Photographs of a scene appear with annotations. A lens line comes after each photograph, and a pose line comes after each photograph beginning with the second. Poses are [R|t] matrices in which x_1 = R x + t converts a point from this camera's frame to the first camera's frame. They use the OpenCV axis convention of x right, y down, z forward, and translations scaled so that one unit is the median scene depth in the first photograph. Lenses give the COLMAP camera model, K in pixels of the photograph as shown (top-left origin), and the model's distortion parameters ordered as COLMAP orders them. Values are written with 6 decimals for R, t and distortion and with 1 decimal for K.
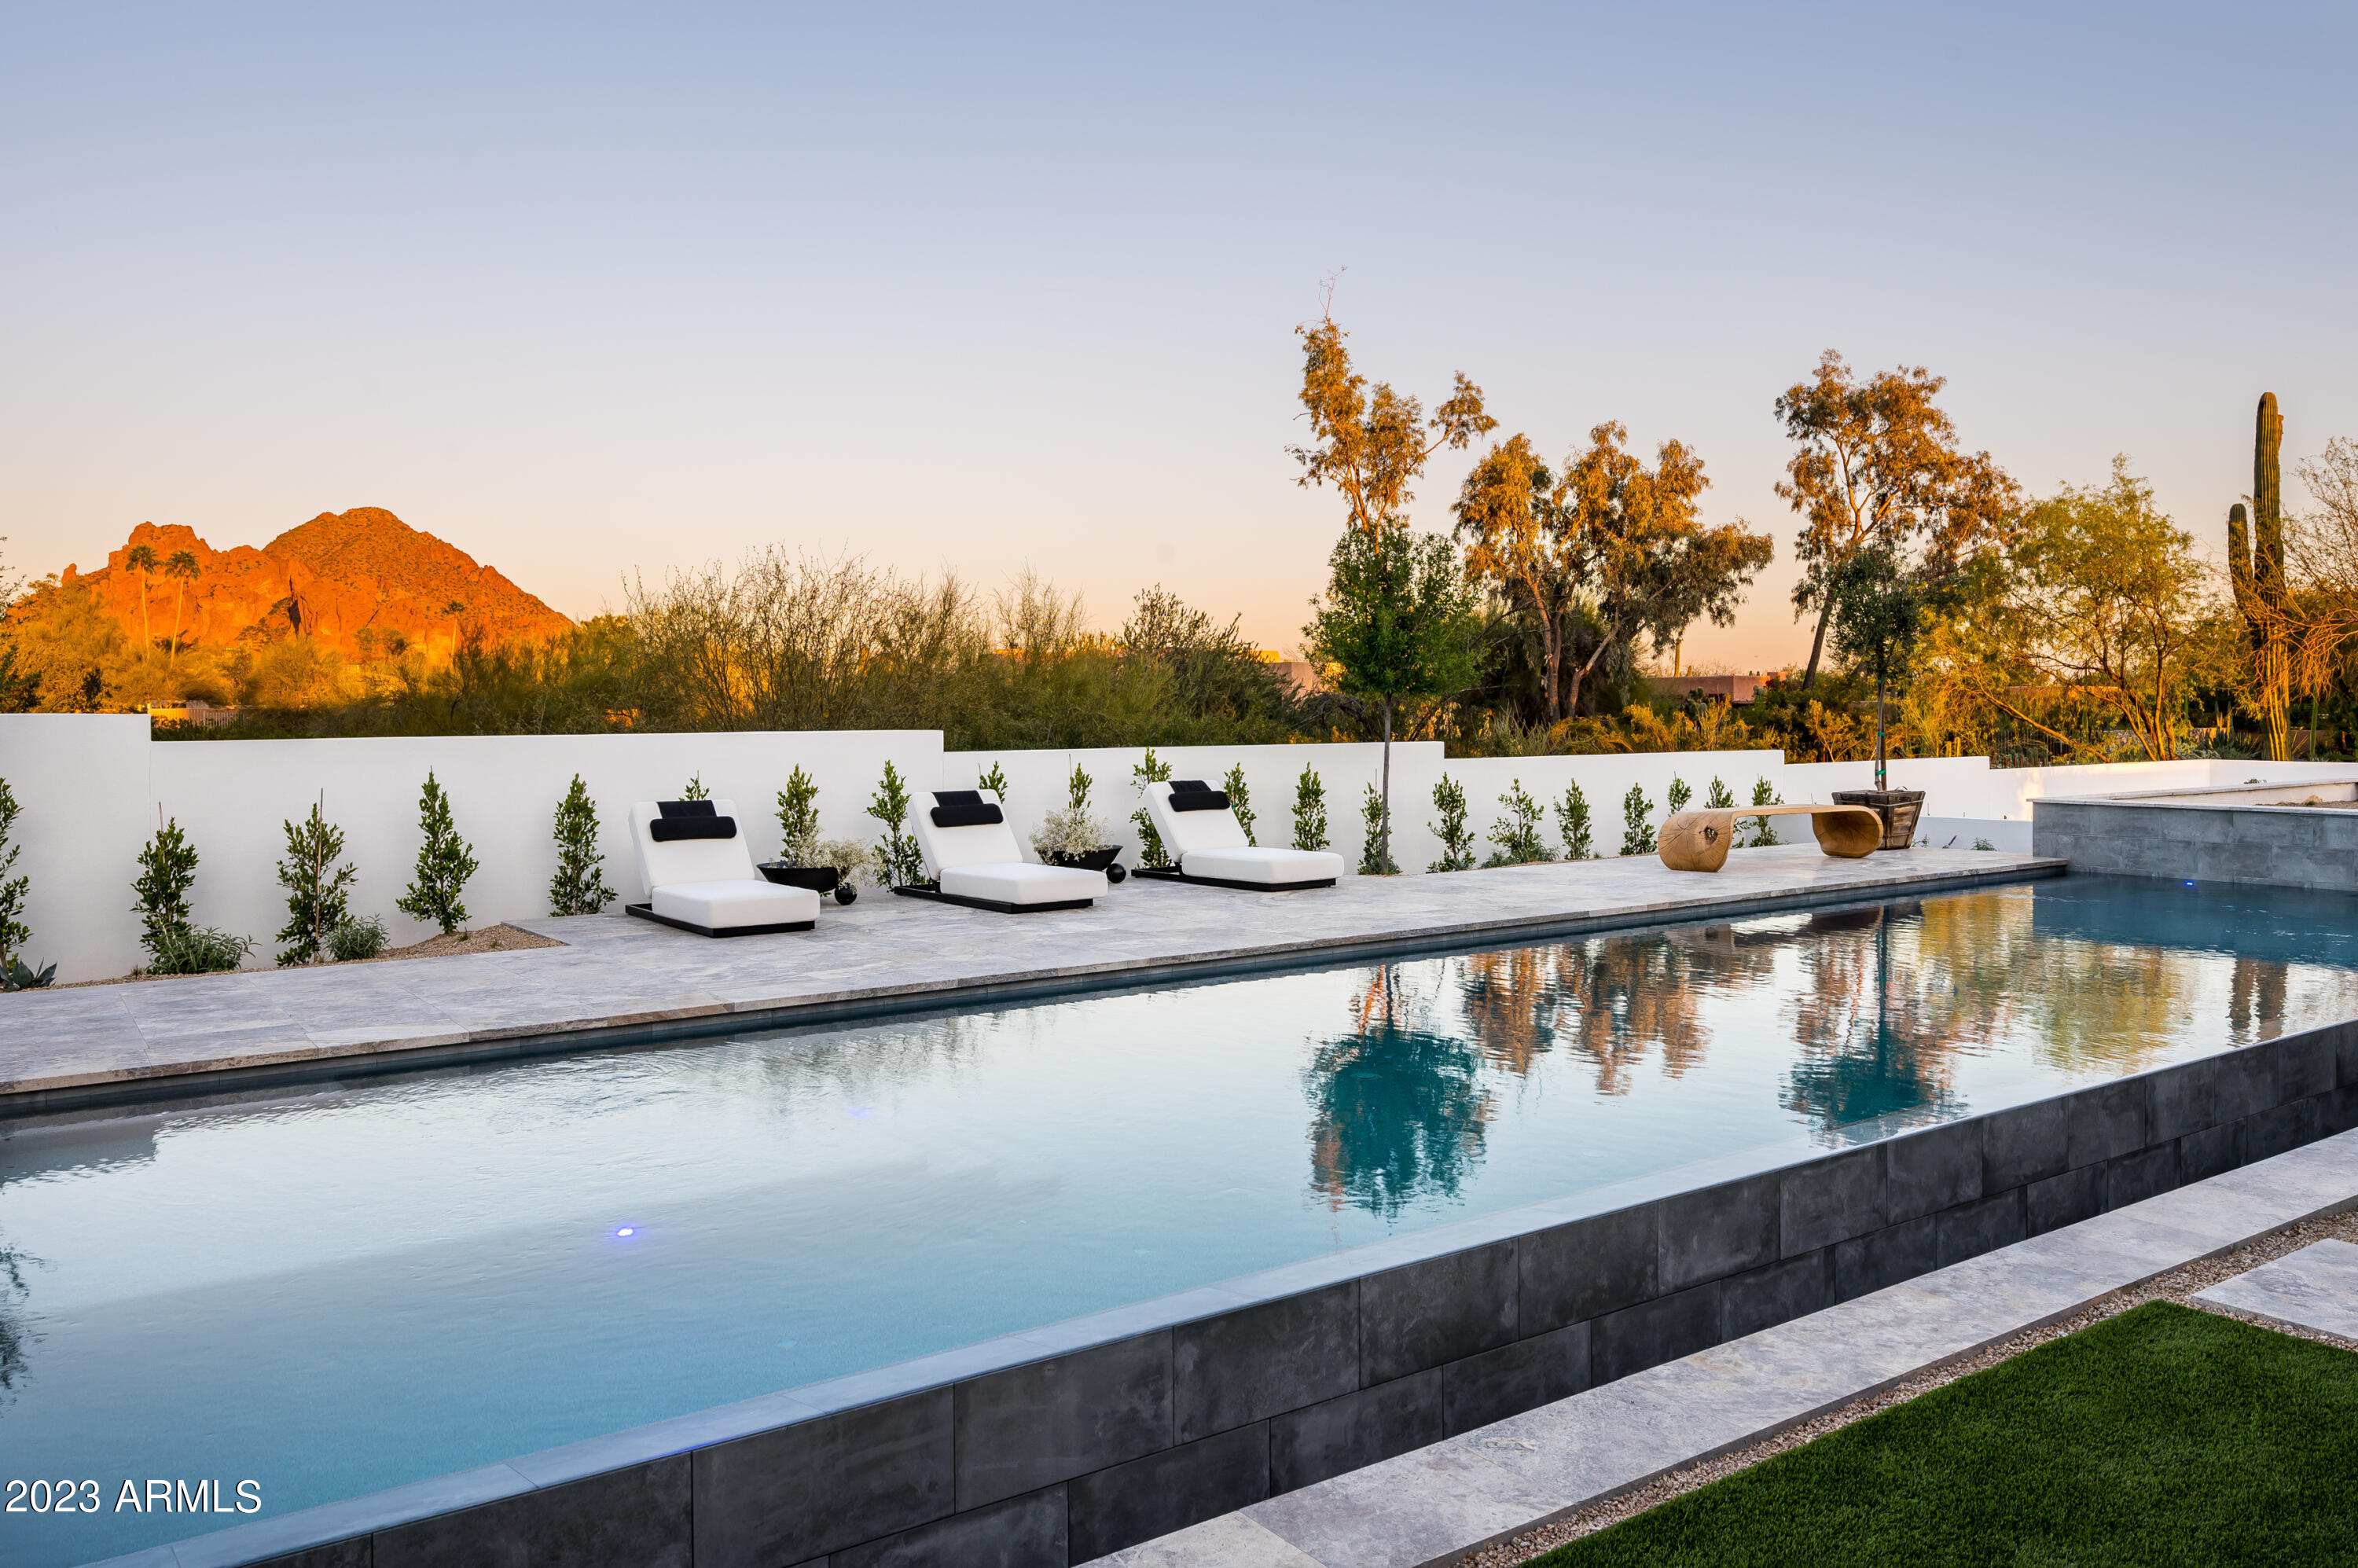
lens RADIAL K [[1716.8, 0, 1178.1], [0, 1716.8, 762.0], [0, 0, 1]] dist [0.003451, -0.006006]
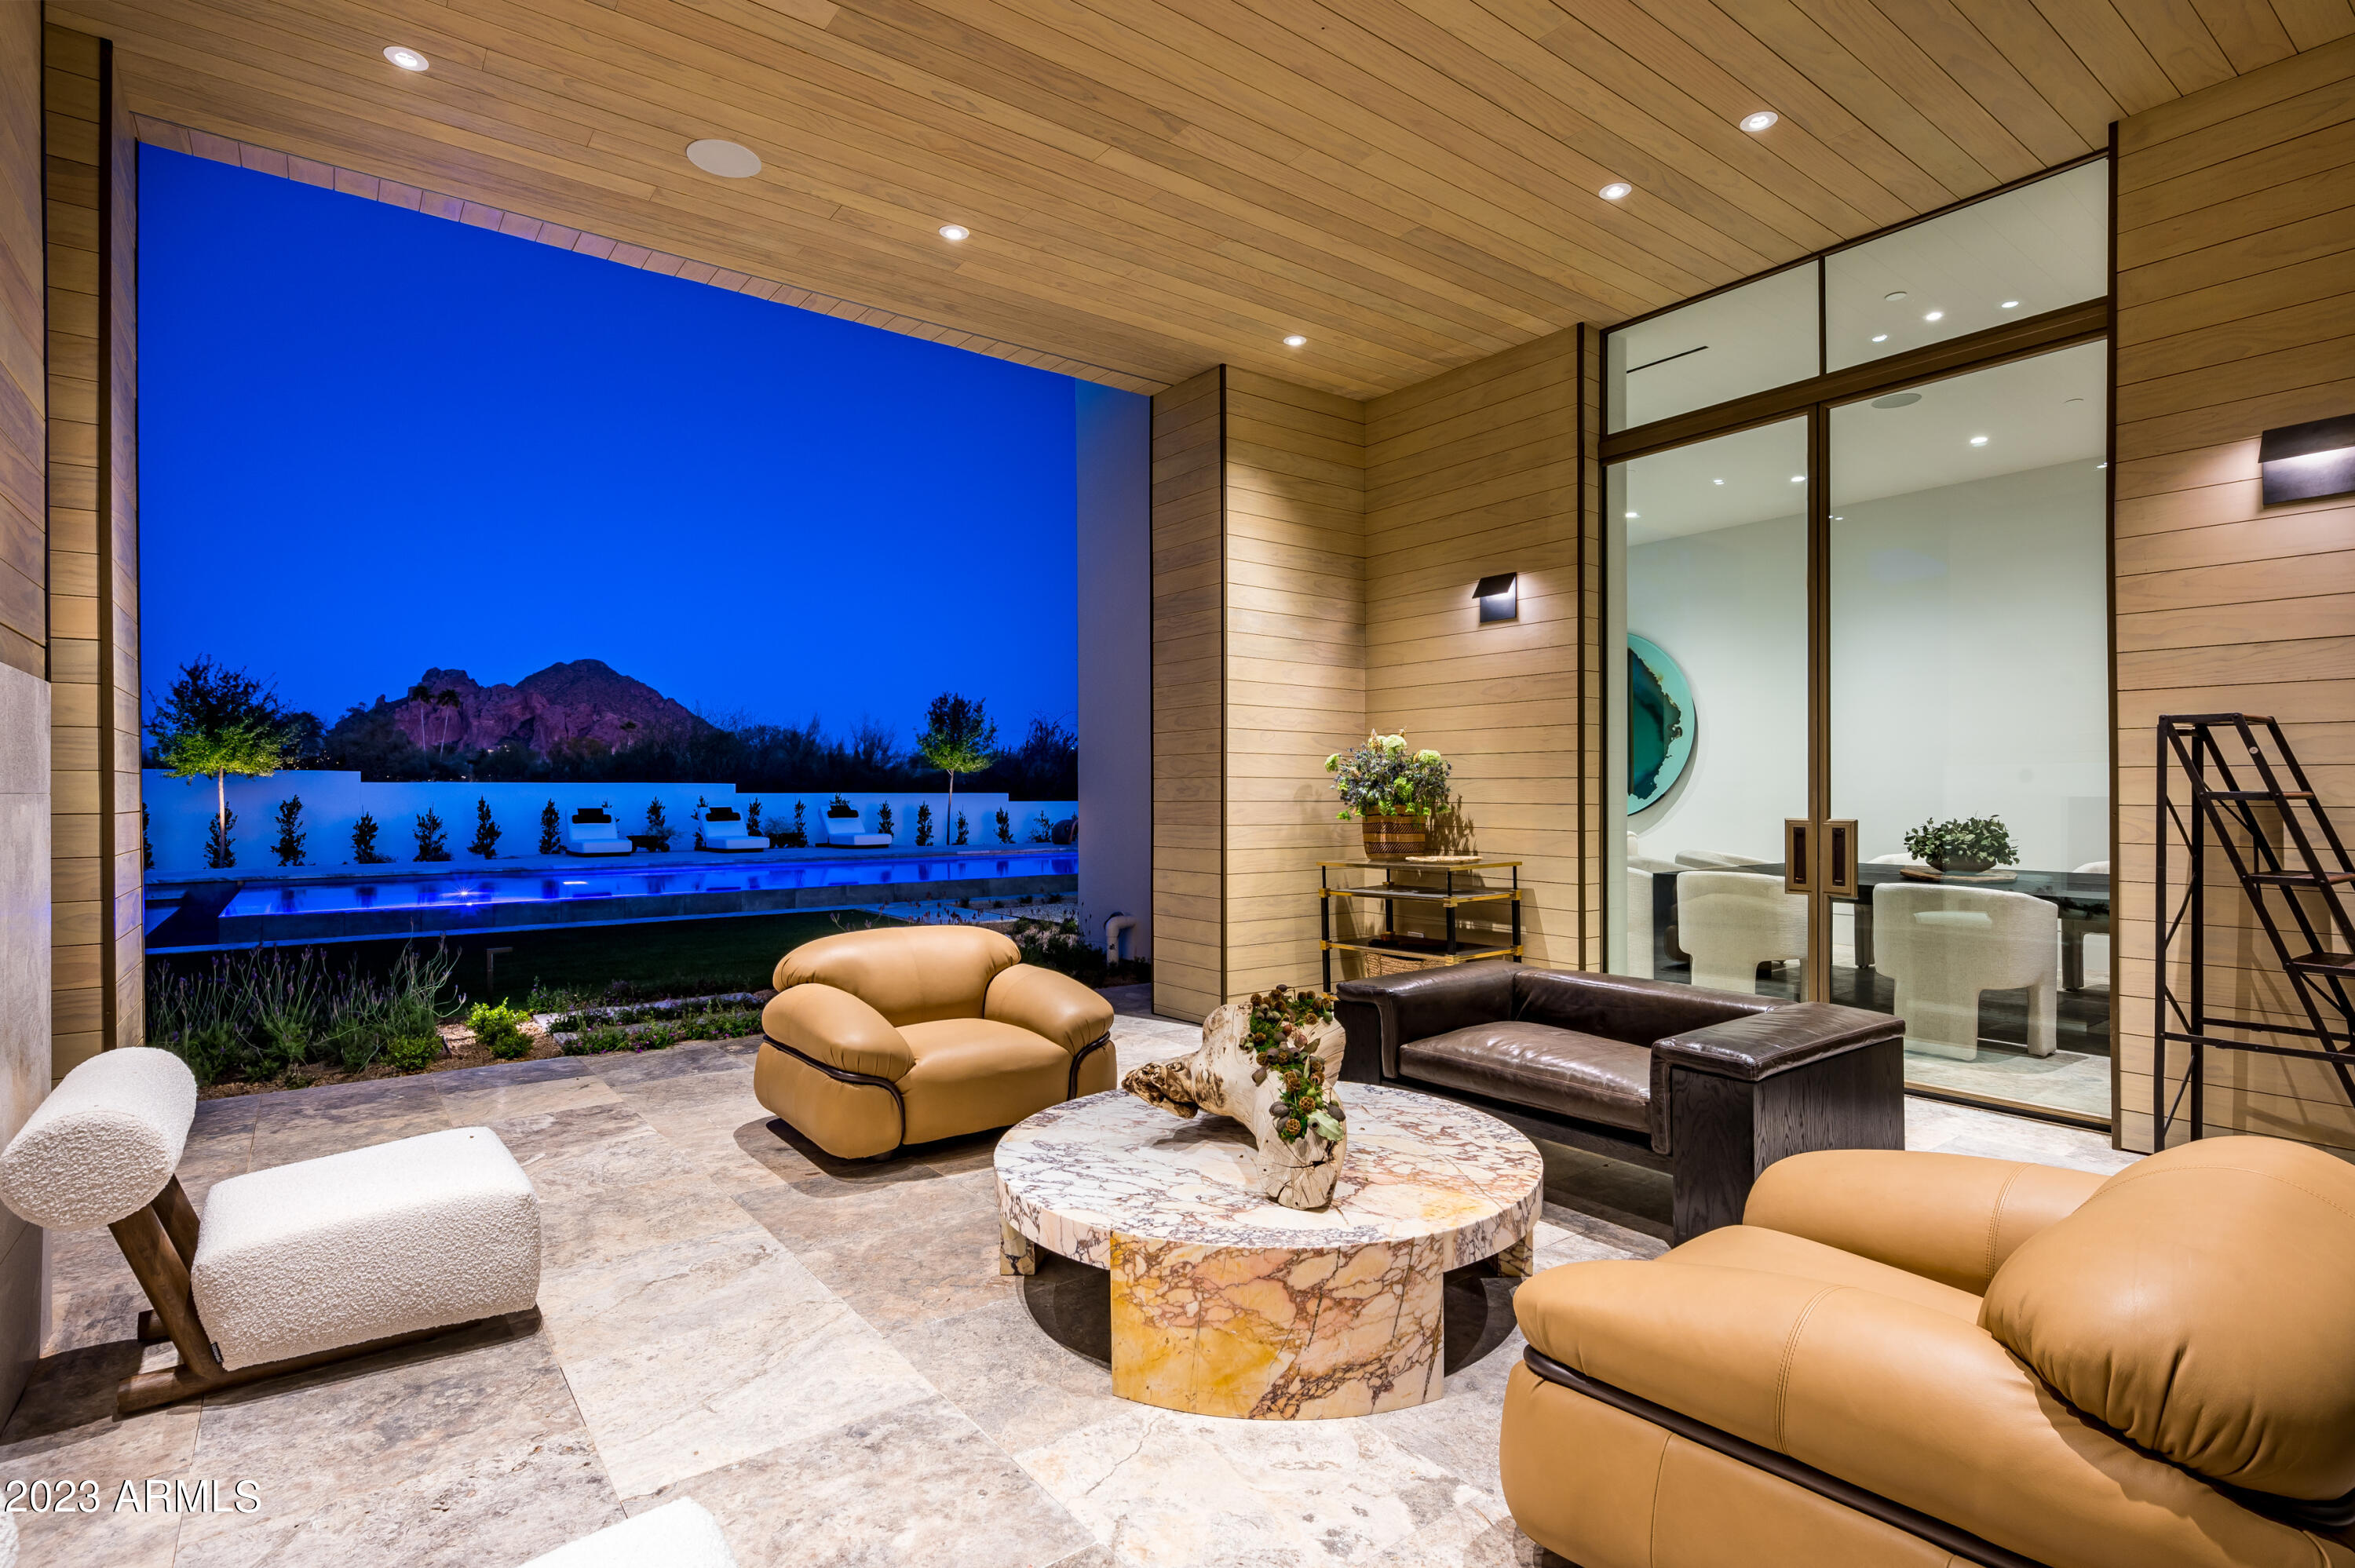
lens RADIAL K [[1222.5, 0, 1316.5], [0, 1222.5, 804.2], [0, 0, 1]] dist [0.004760, 0.001050]
pose [[0.997501, 0.002817, 0.070594, 0.373791], [-0.000921, 0.999638, -0.026877, 0.037229], [-0.070644, 0.026745, 0.997143, -0.496094]]
